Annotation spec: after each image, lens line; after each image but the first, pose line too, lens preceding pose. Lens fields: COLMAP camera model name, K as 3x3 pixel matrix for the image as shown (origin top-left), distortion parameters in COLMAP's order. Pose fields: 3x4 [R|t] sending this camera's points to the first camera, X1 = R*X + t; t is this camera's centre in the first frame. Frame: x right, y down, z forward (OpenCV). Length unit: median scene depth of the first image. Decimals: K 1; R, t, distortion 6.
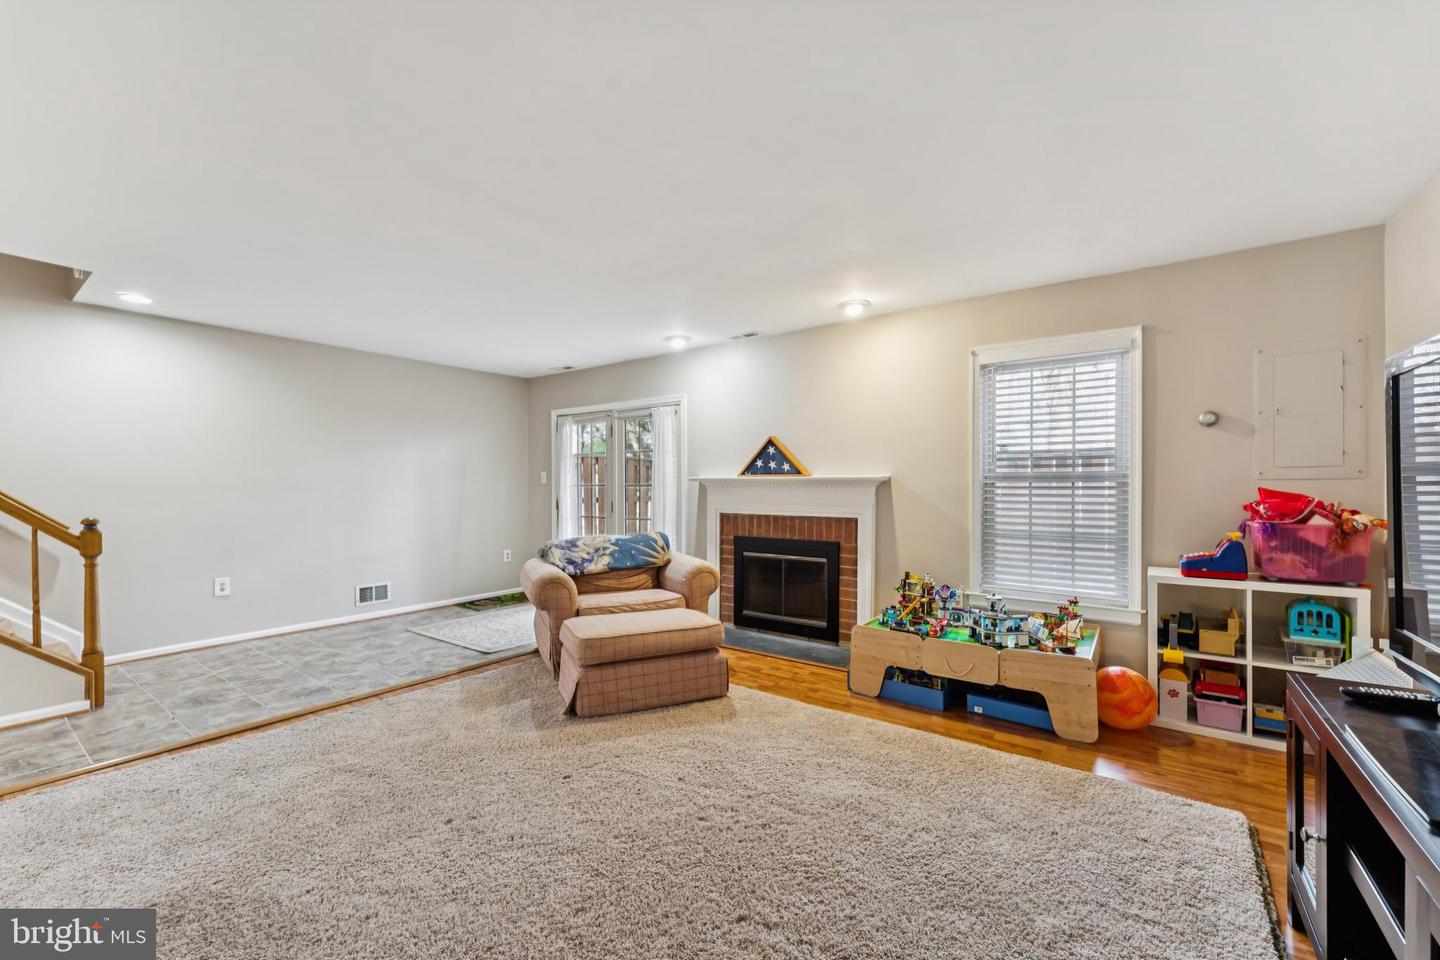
lens RADIAL K [[581.4, 0, 719.5], [0, 581.4, 484.1], [0, 0, 1]] dist [0.001277, -0.000370]
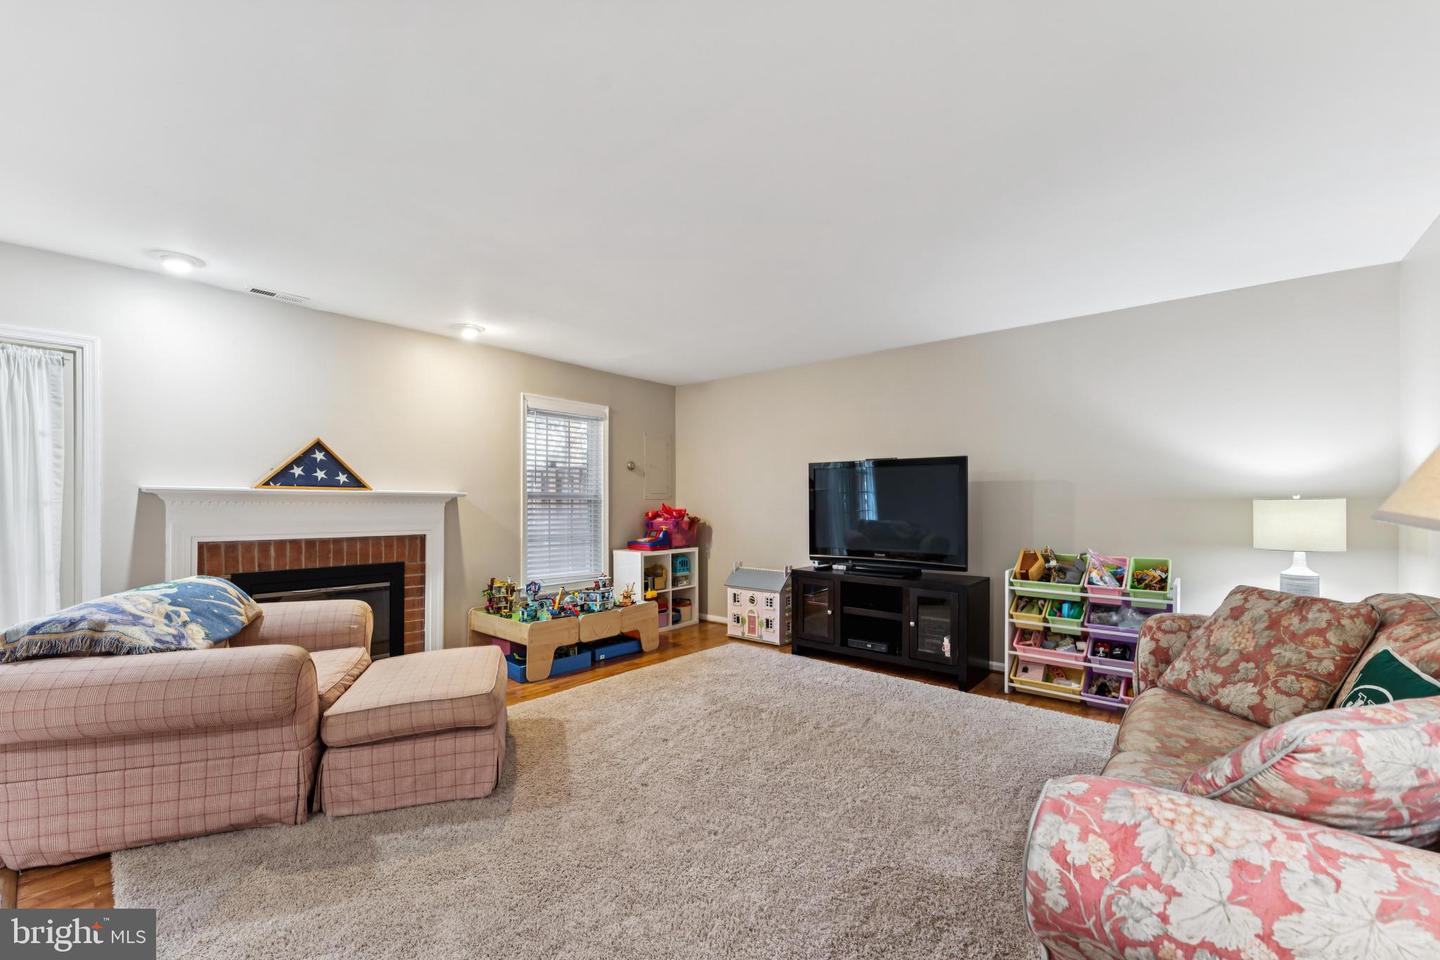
lens RADIAL K [[581.4, 0, 720.4], [0, 581.4, 504.0], [0, 0, 1]] dist [0.001277, -0.000370]
pose [[0.063887, -0.000594, 0.997957, -0.699378], [-0.008525, 0.999963, 0.001141, 0.001121], [-0.997921, -0.008580, 0.063879, 0.436664]]
